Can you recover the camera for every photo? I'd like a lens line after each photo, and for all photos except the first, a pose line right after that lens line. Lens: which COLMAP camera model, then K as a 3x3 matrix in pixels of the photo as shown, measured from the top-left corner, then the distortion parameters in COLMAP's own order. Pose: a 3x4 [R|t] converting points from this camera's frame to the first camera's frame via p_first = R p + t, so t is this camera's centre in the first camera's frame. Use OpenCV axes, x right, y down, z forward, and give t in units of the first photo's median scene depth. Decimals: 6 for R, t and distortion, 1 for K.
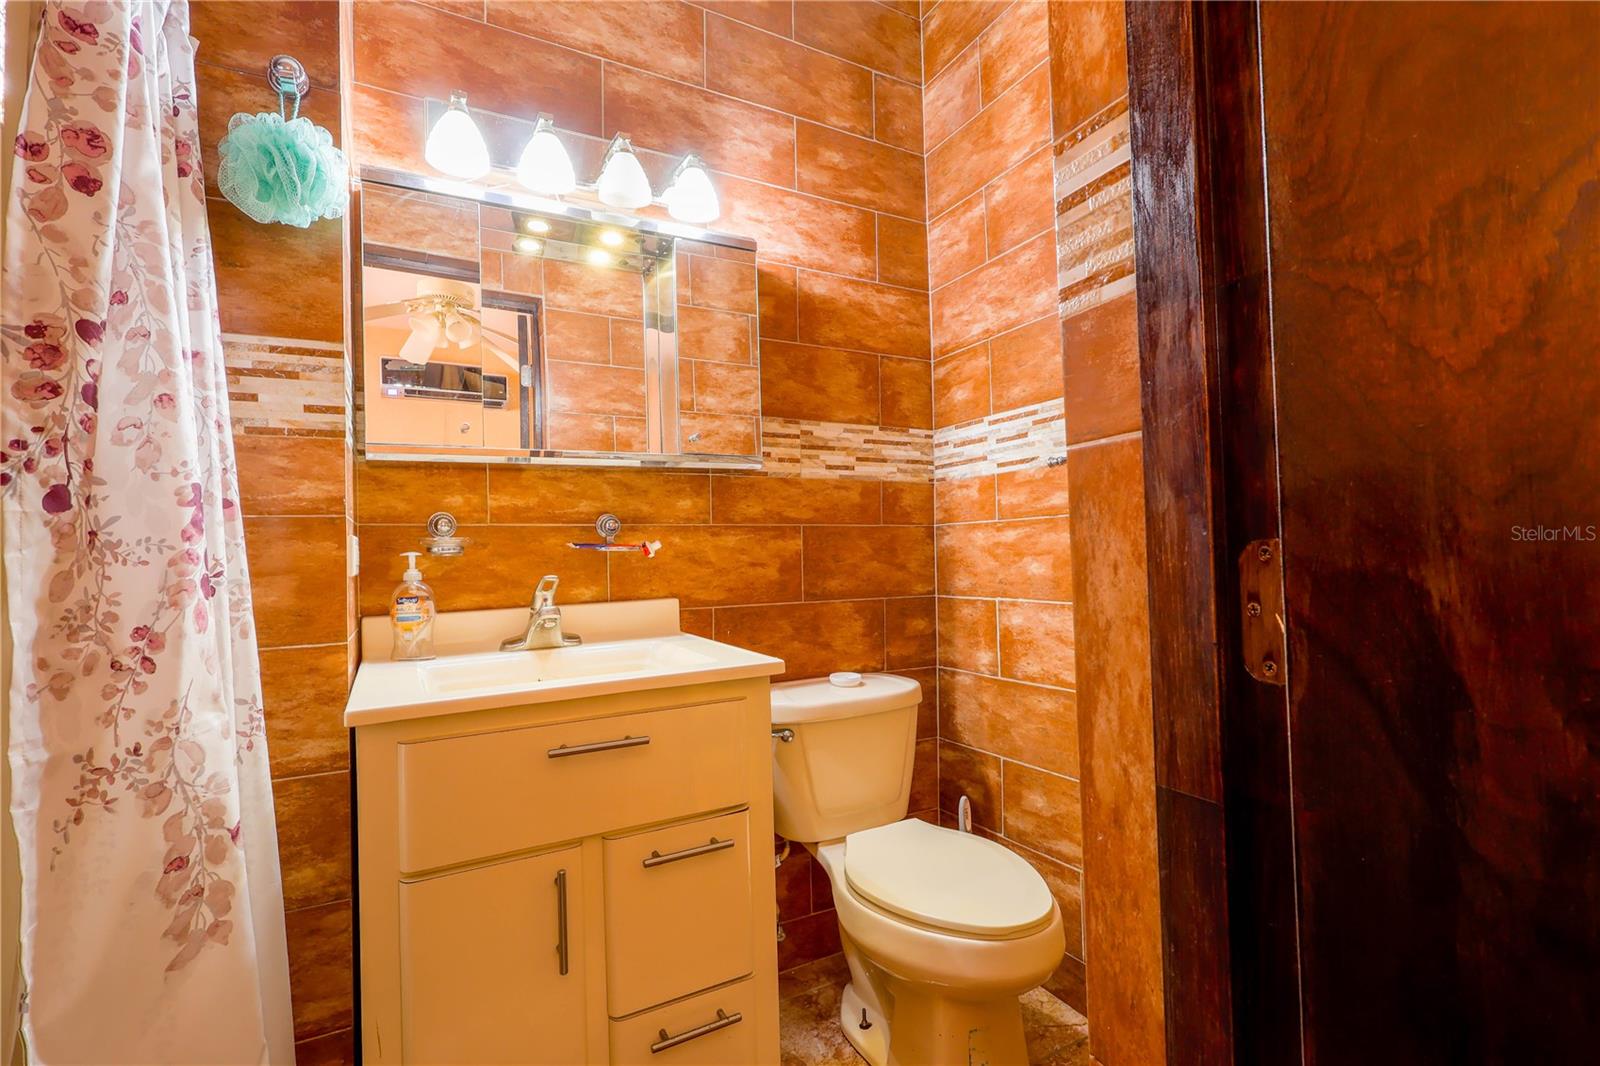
lens RADIAL K [[748.2, 0, 806.3], [0, 748.2, 536.9], [0, 0, 1]] dist [0.000702, 0.000214]
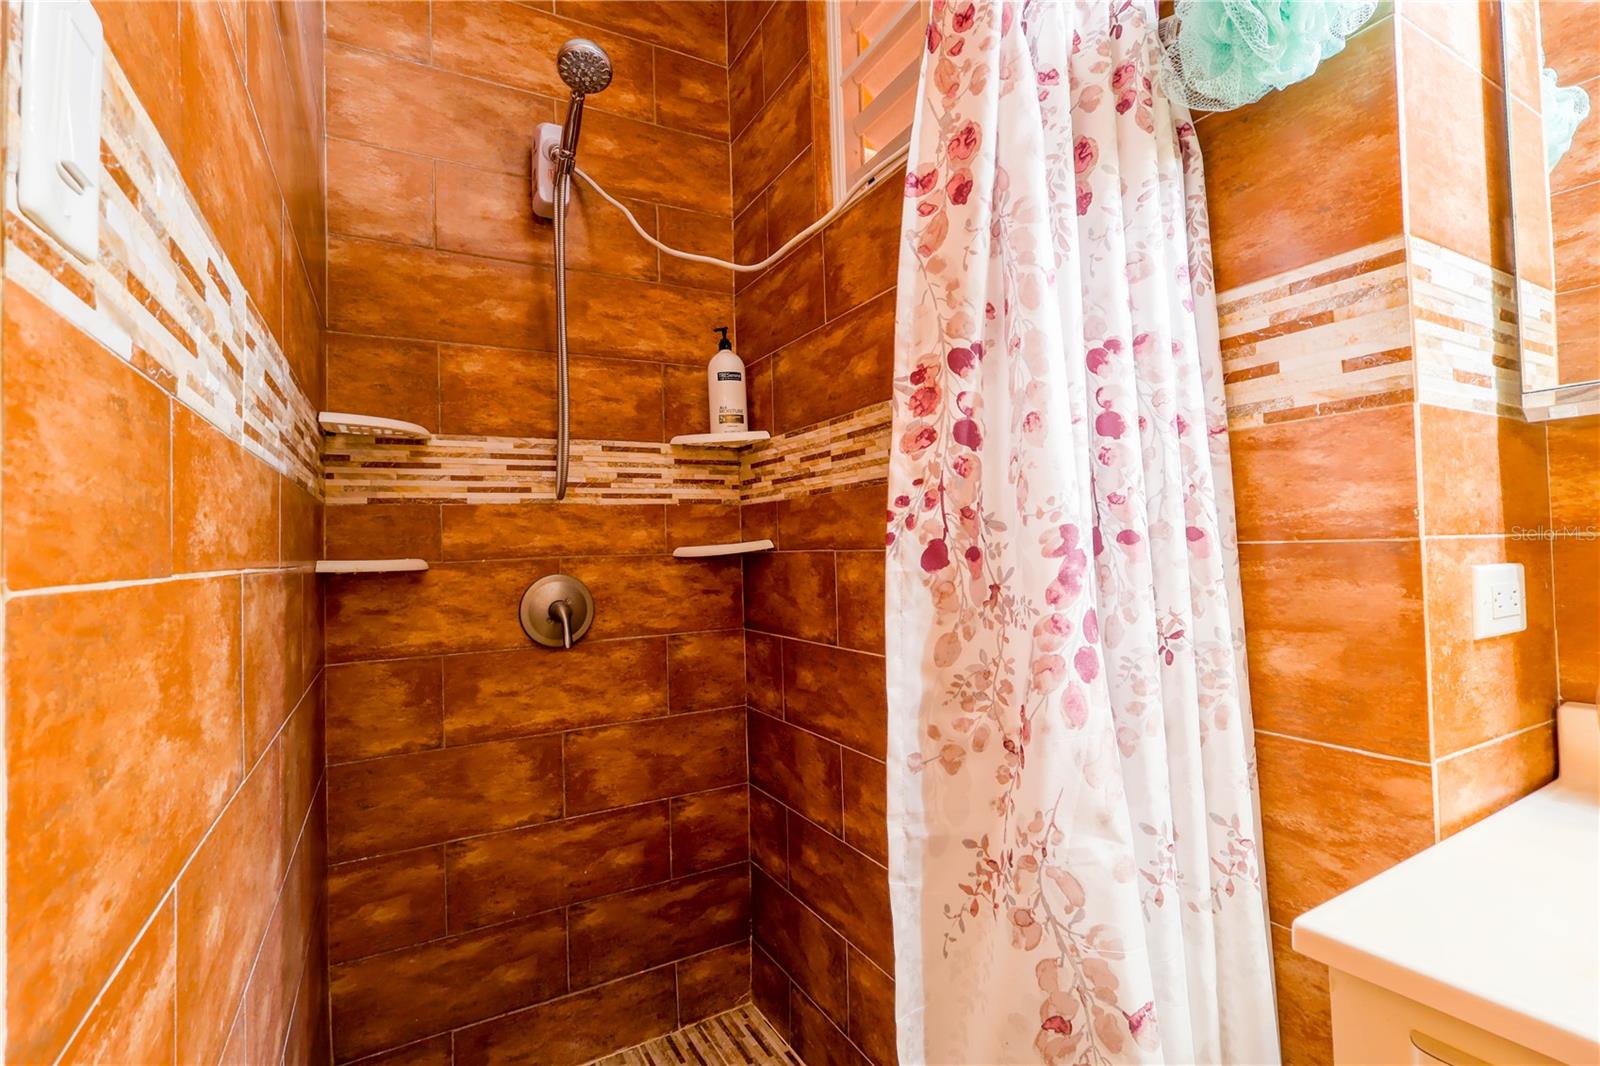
lens RADIAL K [[748.2, 0, 806.2], [0, 748.2, 532.7], [0, 0, 1]] dist [0.000702, 0.000214]
pose [[0.012788, 0.008584, -0.999881, -0.082785], [0.047083, 0.998849, 0.009177, -0.088303], [0.998809, -0.047195, 0.012369, 0.784208]]
